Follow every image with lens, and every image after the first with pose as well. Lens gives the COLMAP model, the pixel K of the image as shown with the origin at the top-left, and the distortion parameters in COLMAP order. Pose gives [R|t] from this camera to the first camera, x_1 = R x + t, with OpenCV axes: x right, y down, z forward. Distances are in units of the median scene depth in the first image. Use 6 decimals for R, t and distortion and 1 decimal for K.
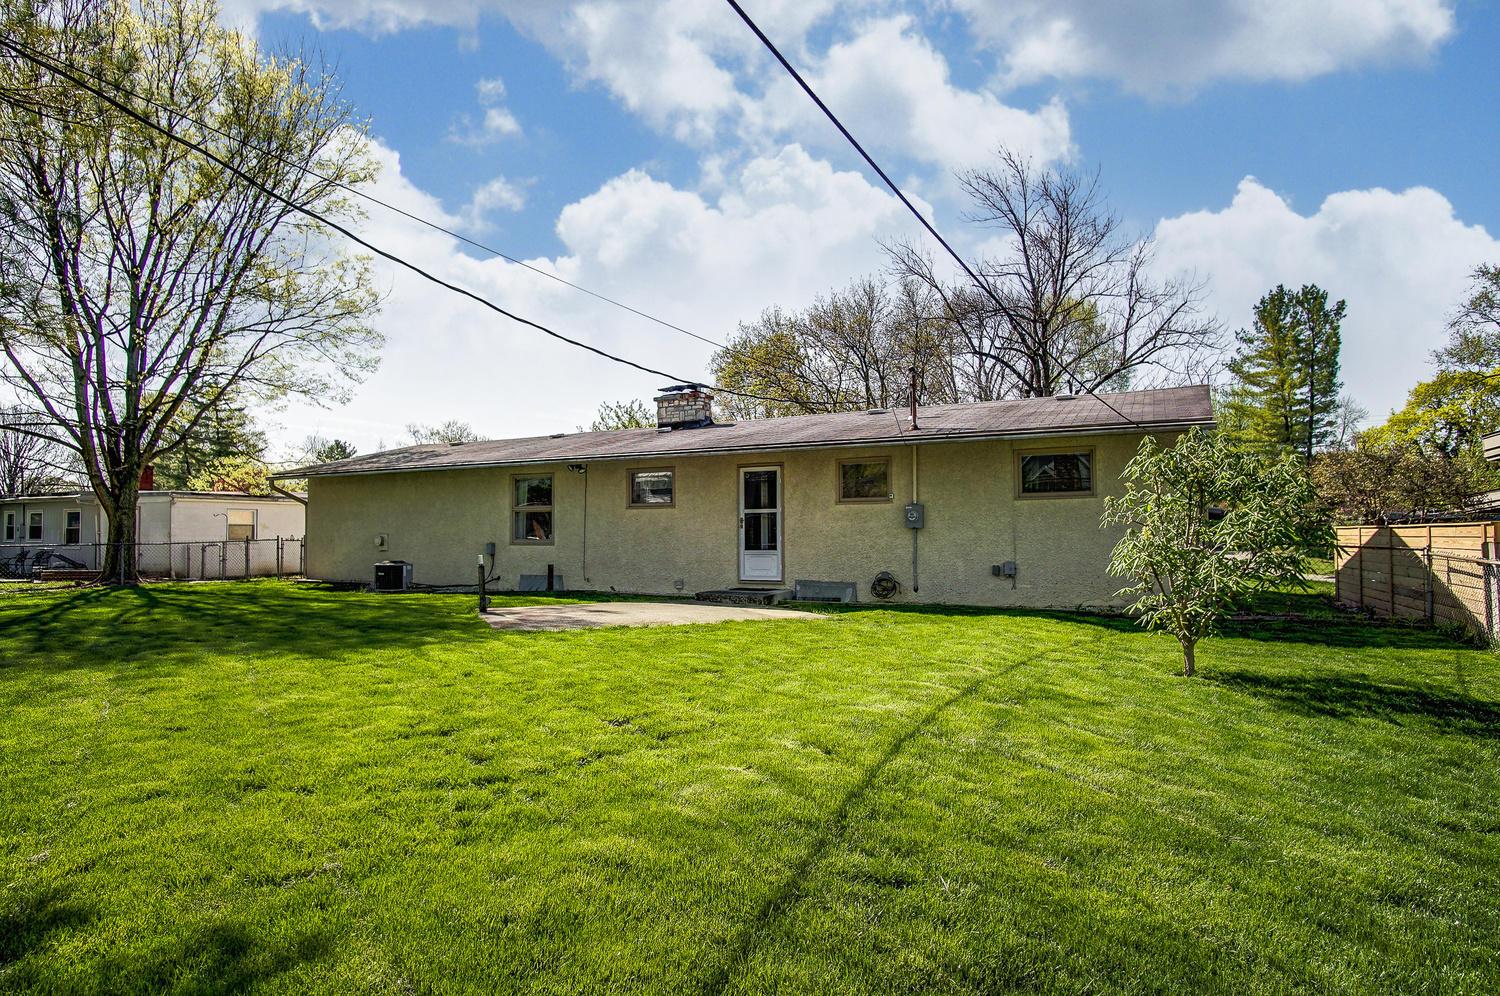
lens RADIAL K [[815.9, 0, 731.4], [0, 815.9, 487.7], [0, 0, 1]] dist [-0.022072, 0.001056]
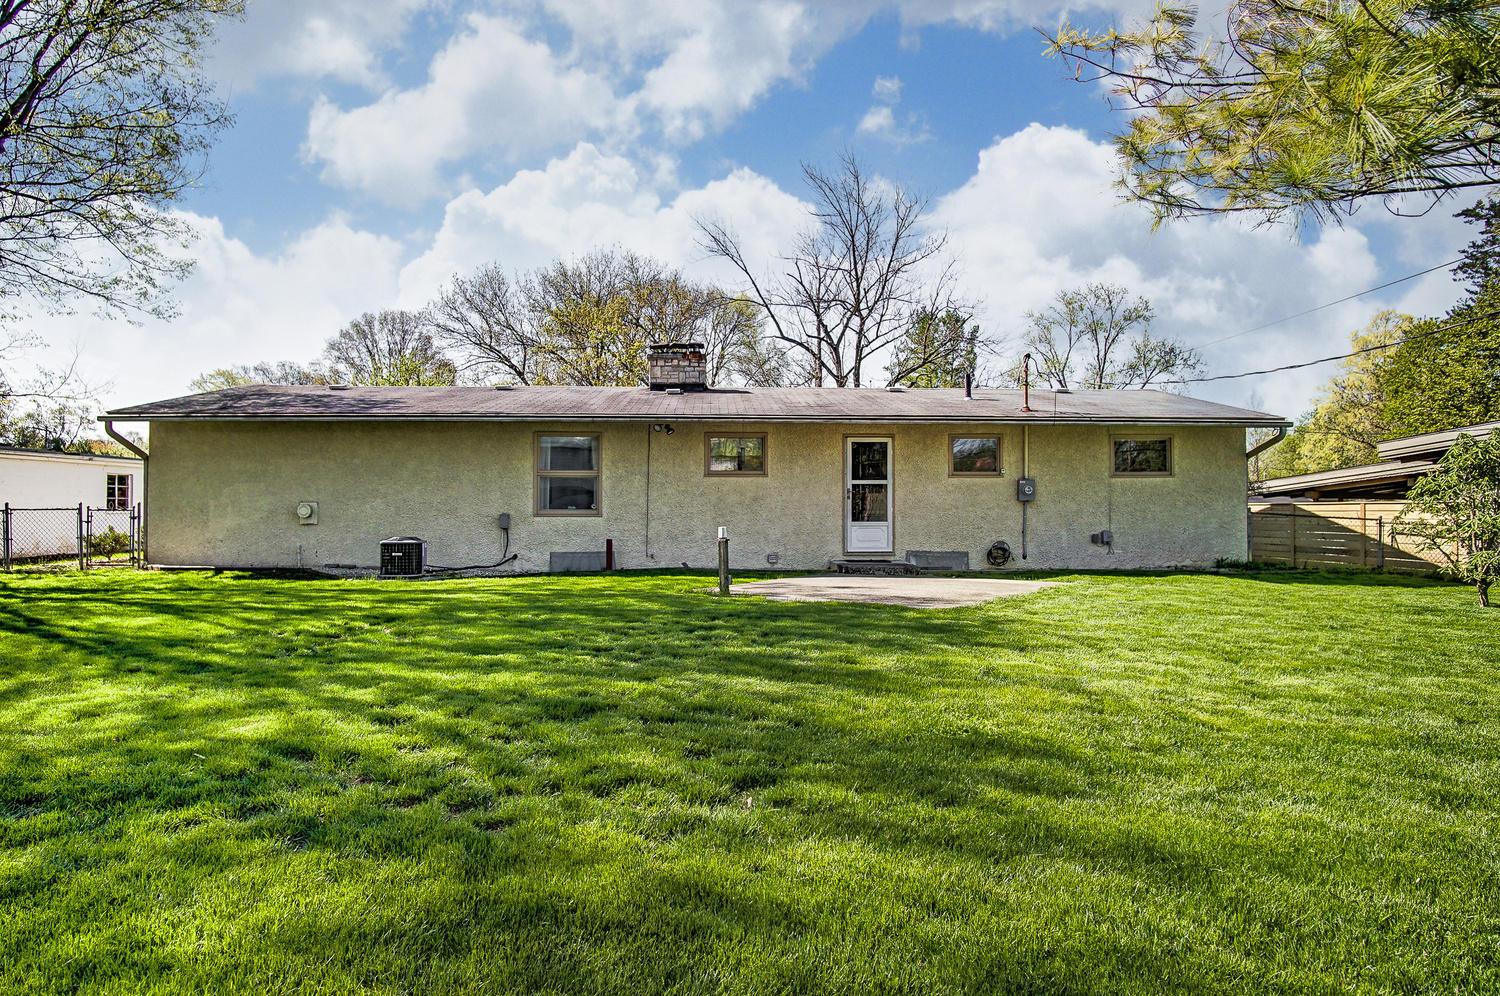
lens RADIAL K [[815.9, 0, 731.4], [0, 815.9, 487.7], [0, 0, 1]] dist [-0.022072, 0.001056]
pose [[0.877600, 0.019018, 0.479017, -0.588917], [-0.032939, 0.999243, 0.020676, 0.020478], [-0.478261, -0.033923, 0.877562, 0.210963]]
